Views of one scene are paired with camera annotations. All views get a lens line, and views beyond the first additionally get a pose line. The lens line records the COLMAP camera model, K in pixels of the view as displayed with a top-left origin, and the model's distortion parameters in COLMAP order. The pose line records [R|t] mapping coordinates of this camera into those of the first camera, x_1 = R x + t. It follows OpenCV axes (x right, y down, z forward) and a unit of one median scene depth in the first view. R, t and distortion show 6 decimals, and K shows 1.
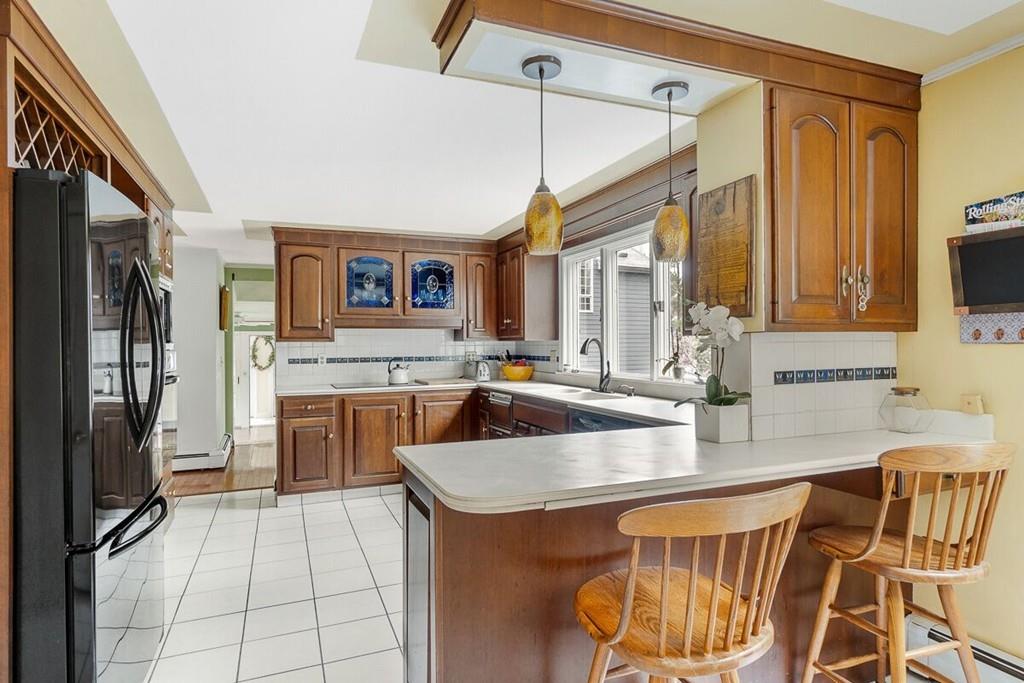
lens RADIAL K [[567.6, 0, 512.6], [0, 567.6, 342.4], [0, 0, 1]] dist [0.023599, 0.004396]
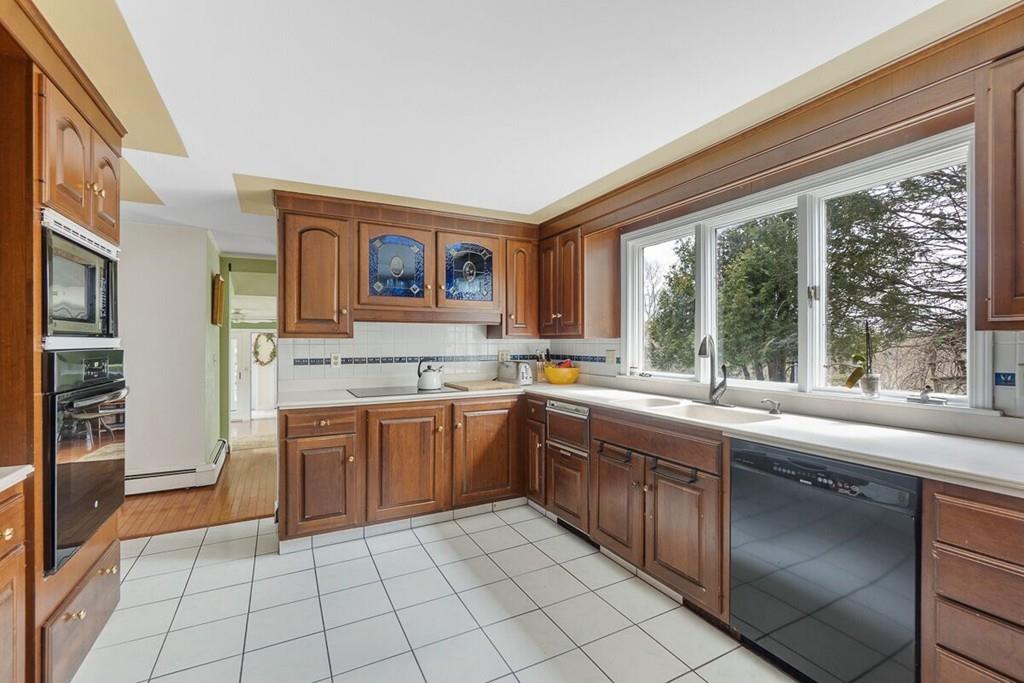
lens RADIAL K [[438.1, 0, 507.5], [0, 438.1, 341.0], [0, 0, 1]] dist [0.002677, -0.001789]
pose [[0.995930, 0.006763, 0.089872, -0.147855], [-0.006673, 0.999977, -0.001301, 0.002188], [-0.089879, 0.000696, 0.995952, 0.352935]]
